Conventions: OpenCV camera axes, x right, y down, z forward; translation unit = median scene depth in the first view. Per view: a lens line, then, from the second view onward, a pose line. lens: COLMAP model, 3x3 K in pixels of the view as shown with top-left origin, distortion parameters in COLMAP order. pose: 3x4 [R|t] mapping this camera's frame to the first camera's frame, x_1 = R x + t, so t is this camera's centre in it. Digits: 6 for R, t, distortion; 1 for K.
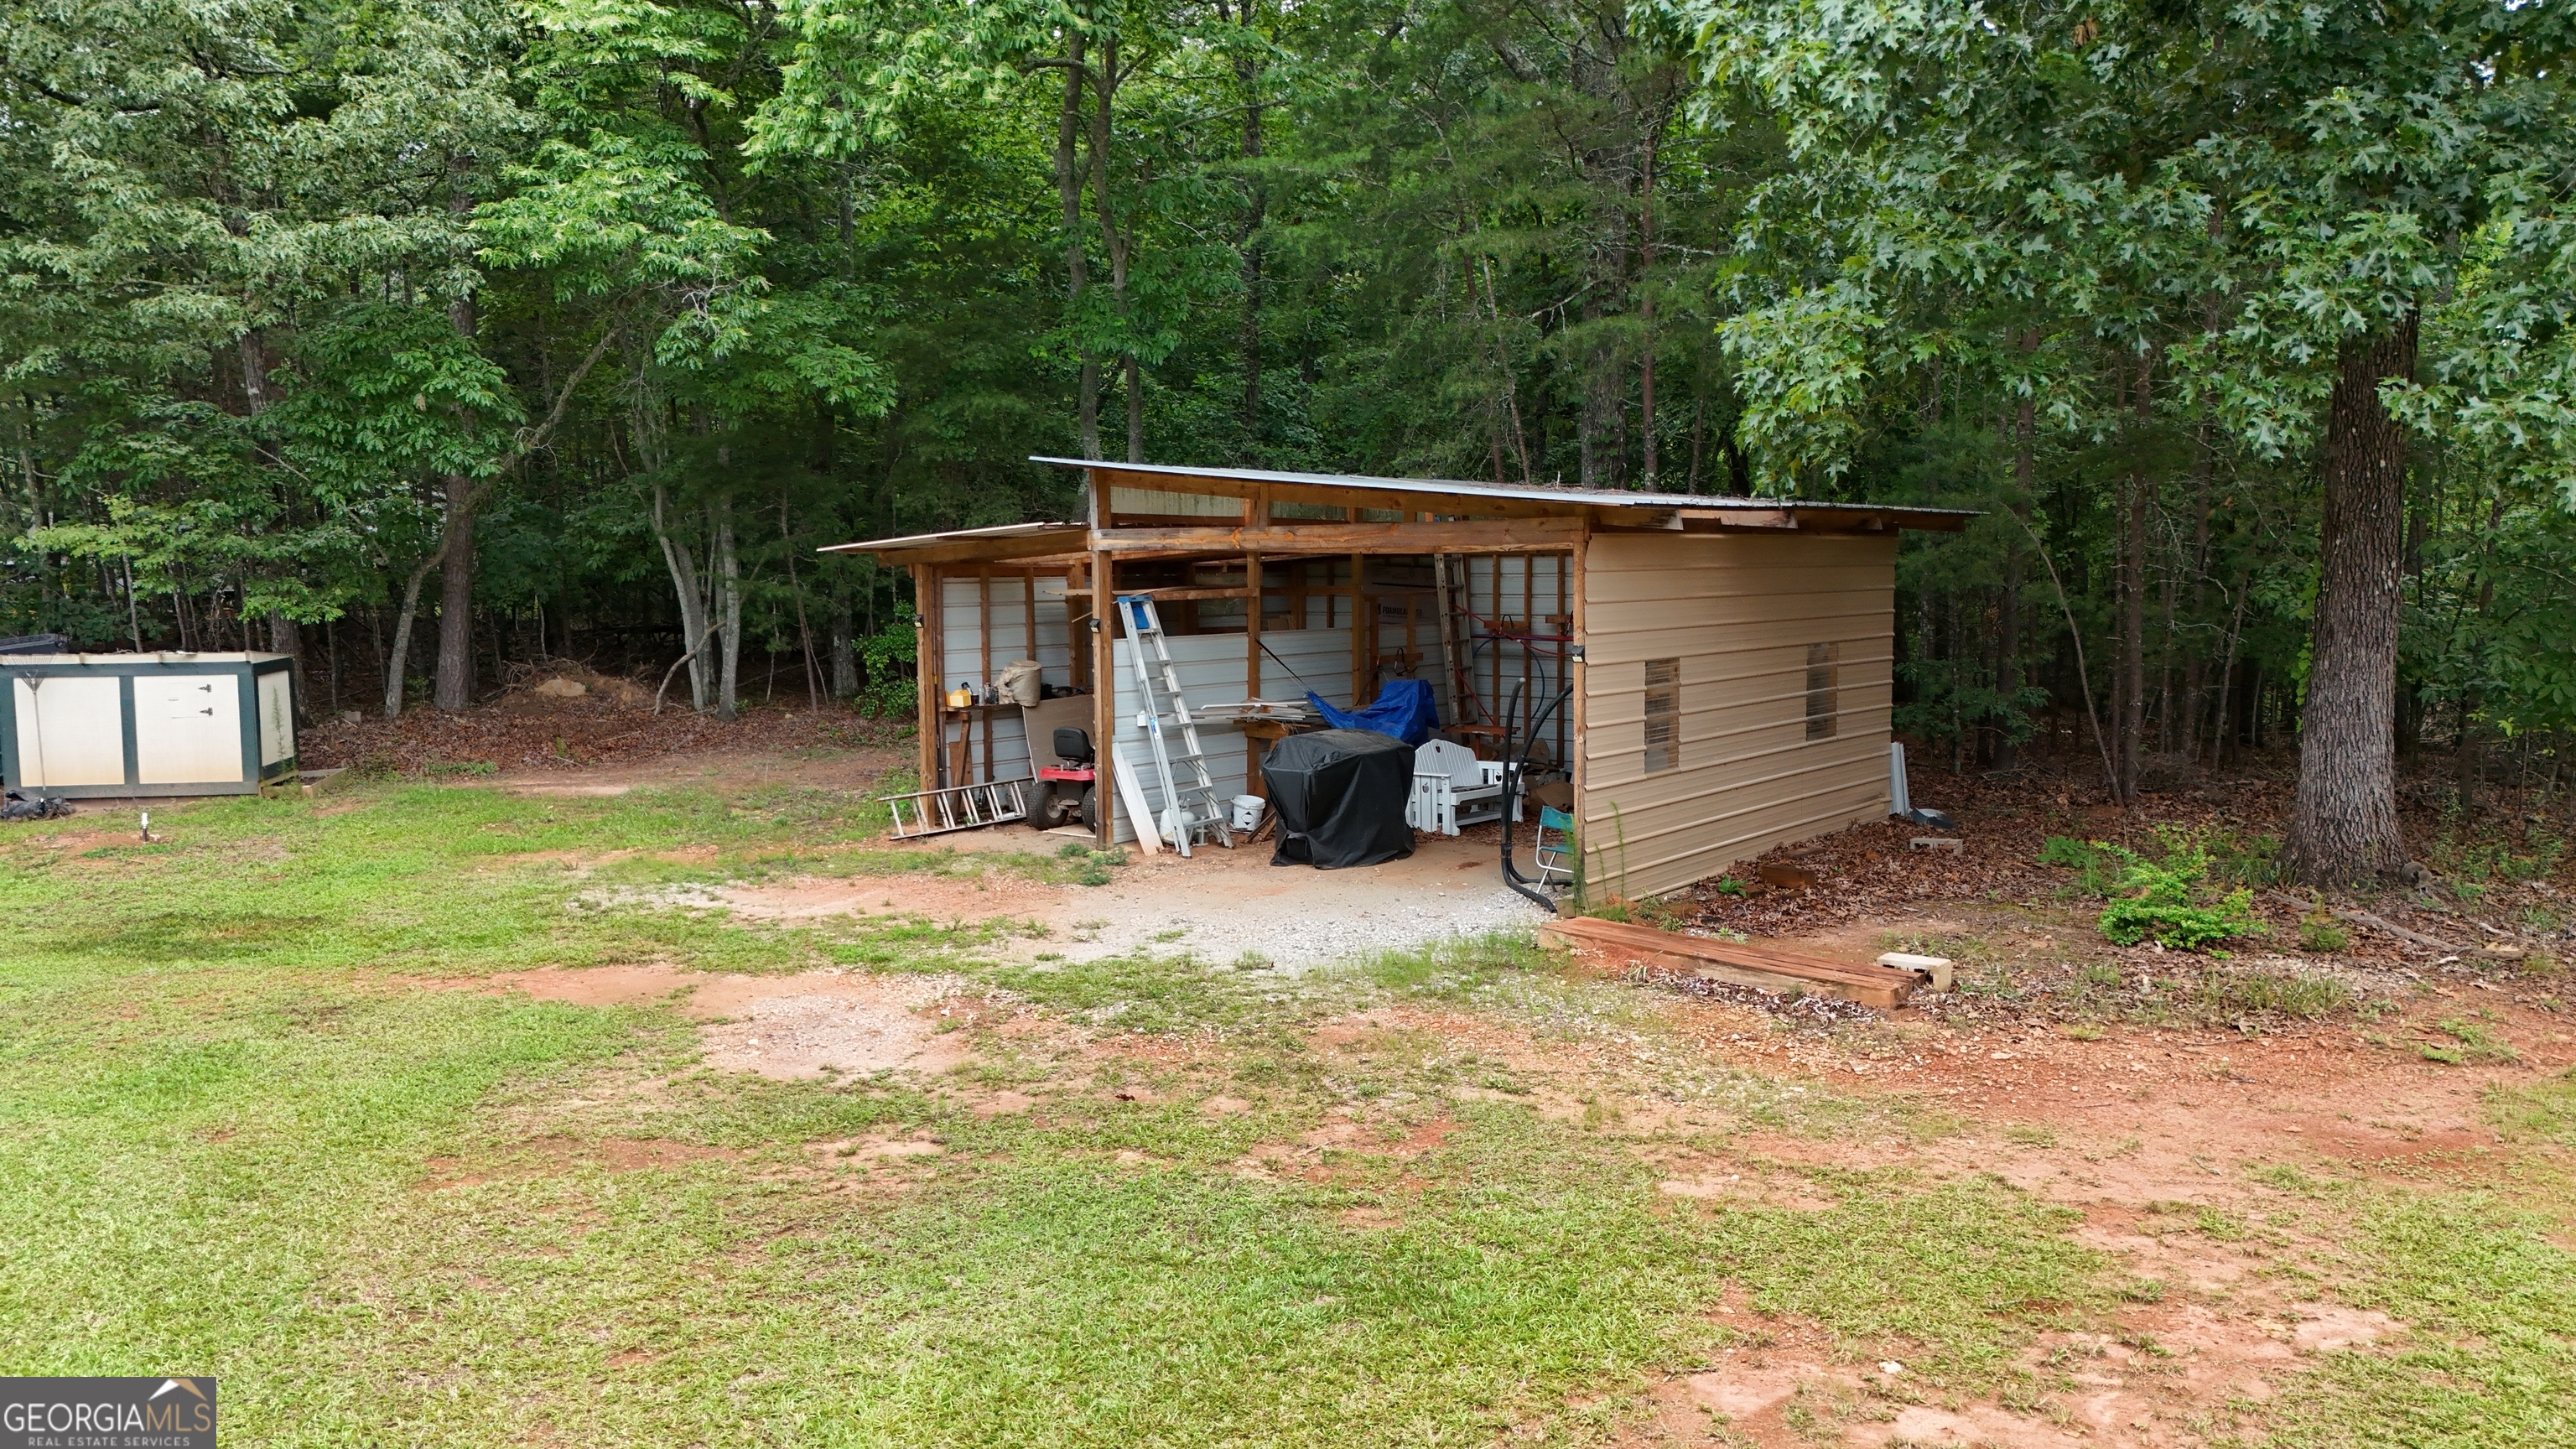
lens RADIAL K [[1863.0, 0, 1285.7], [0, 1863.0, 710.1], [0, 0, 1]] dist [0.054063, -0.041107]
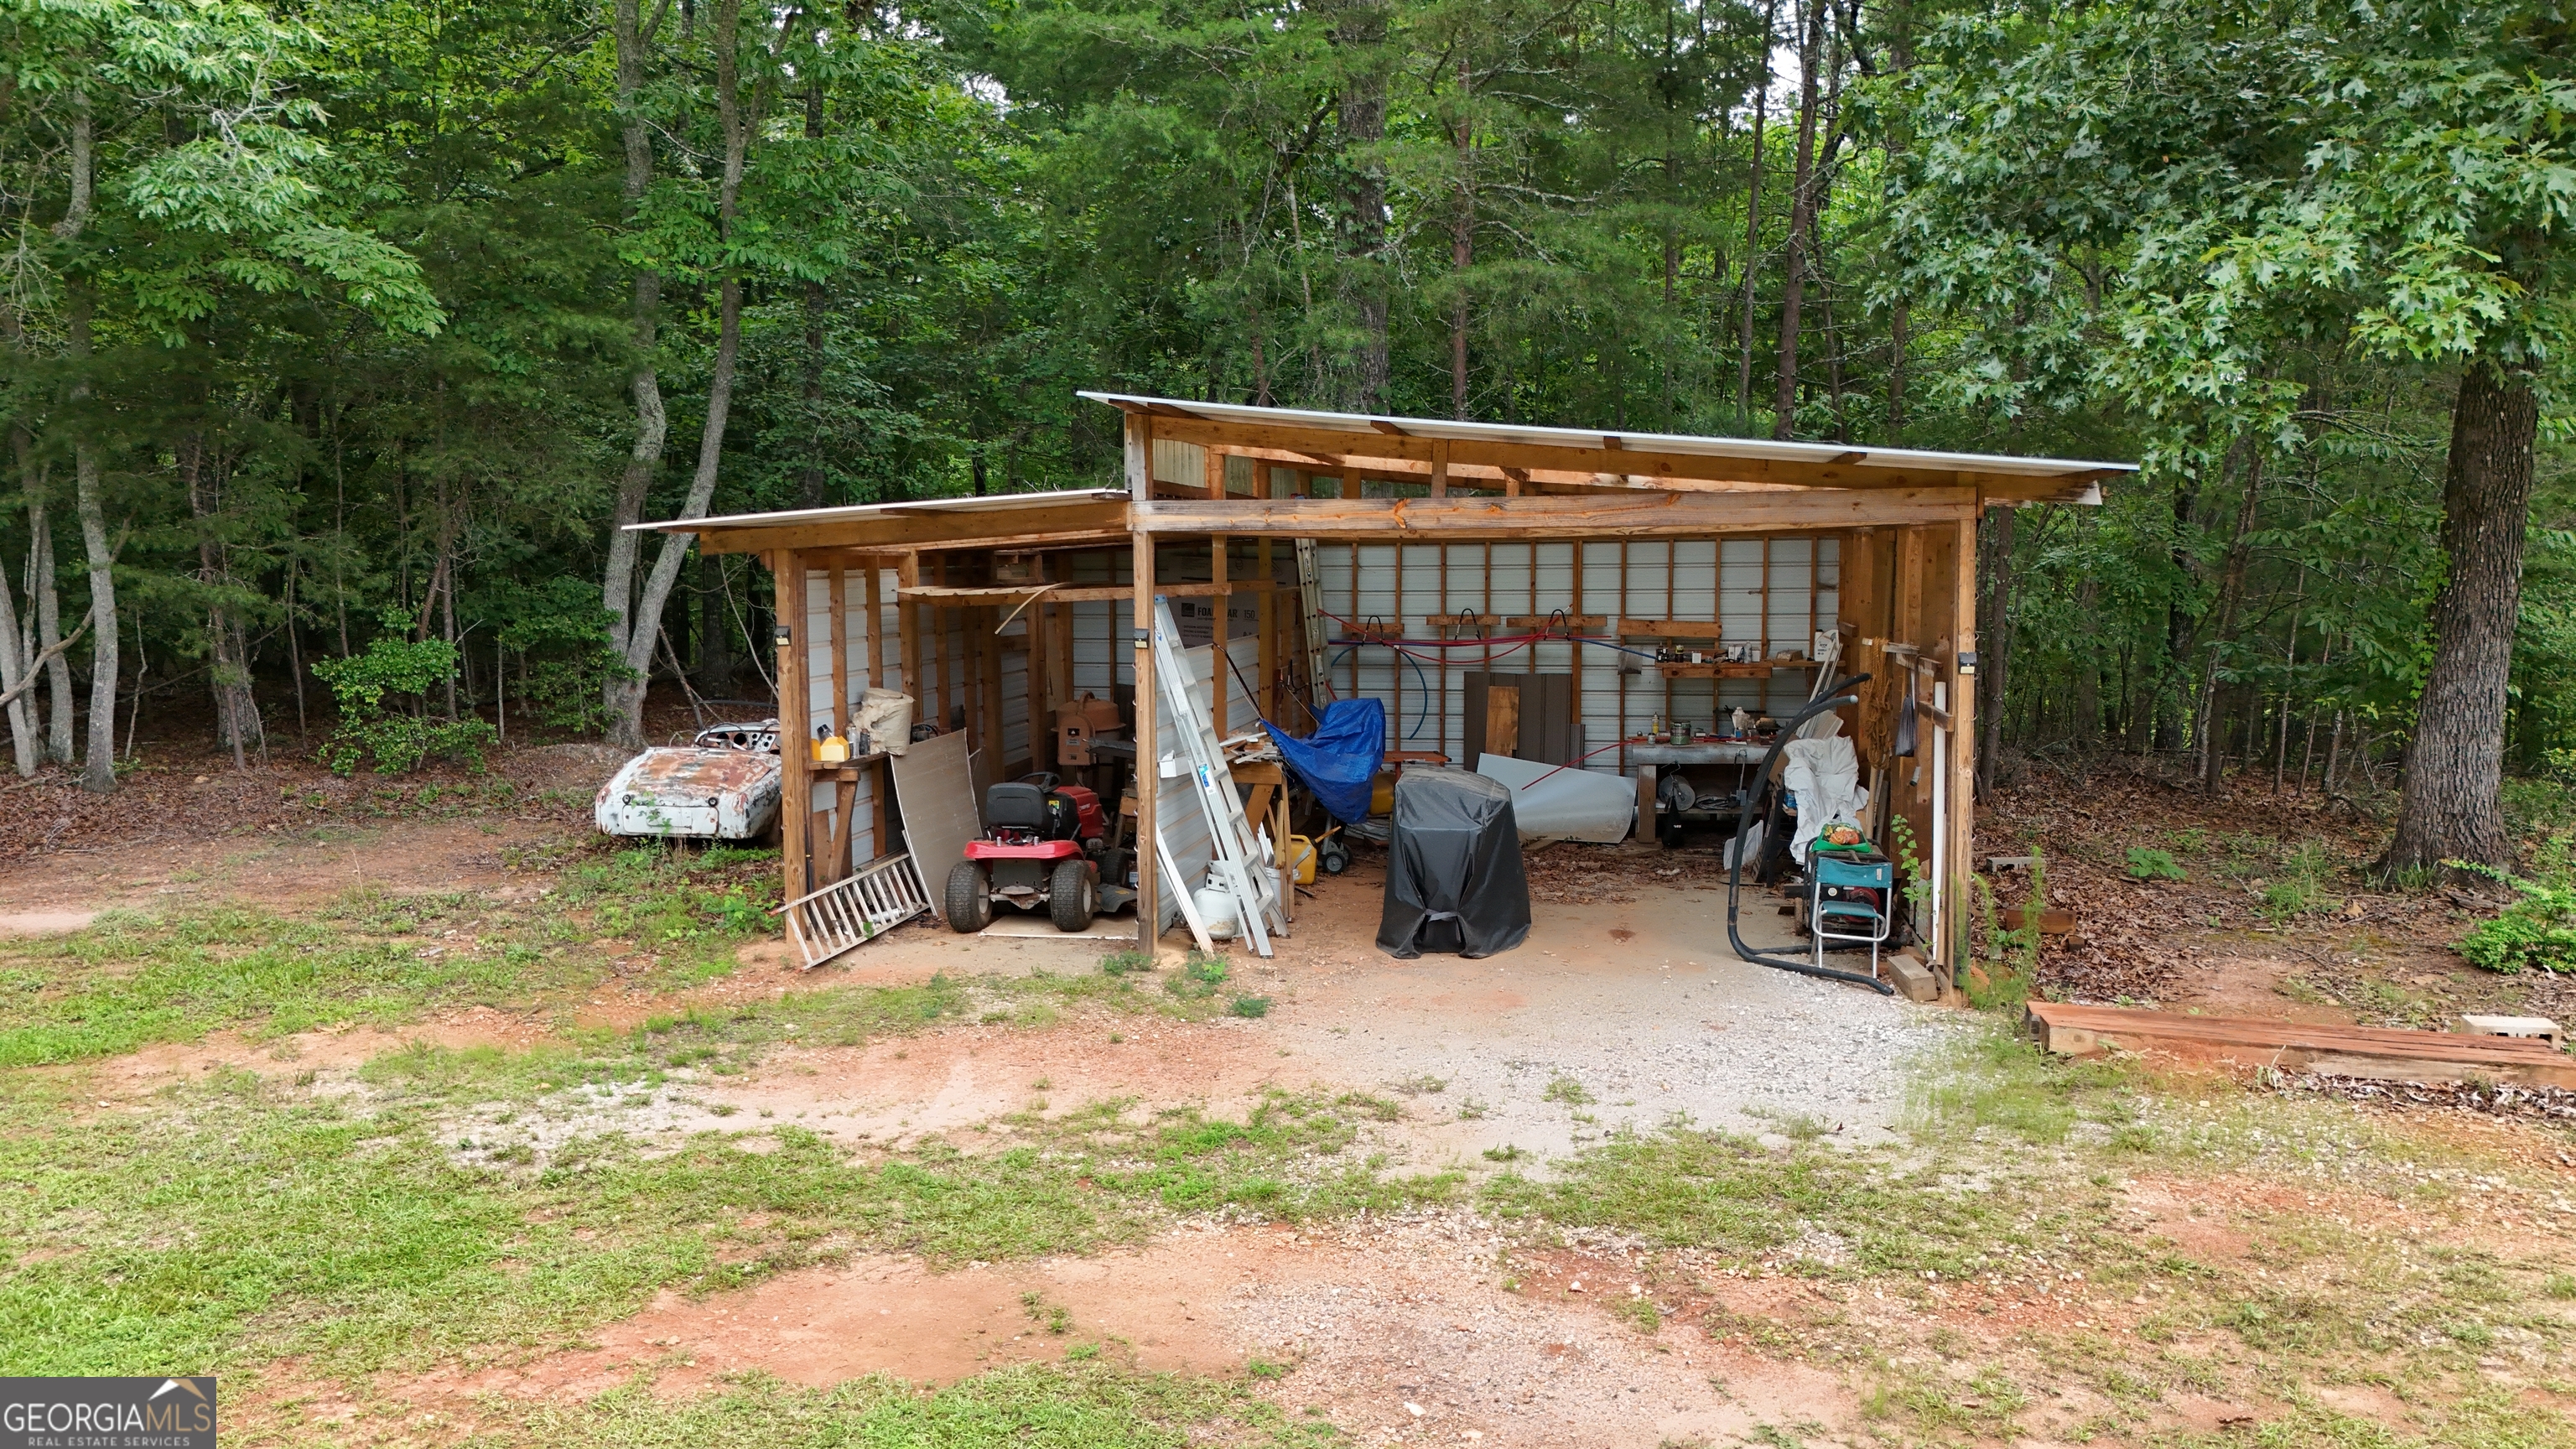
lens RADIAL K [[1863.0, 0, 1289.9], [0, 1863.0, 742.5], [0, 0, 1]] dist [0.054063, -0.041107]
pose [[0.890037, -0.043538, 0.453805, -0.370655], [0.034808, 0.999013, 0.027577, -0.023811], [-0.454558, -0.008749, 0.890674, 0.351235]]
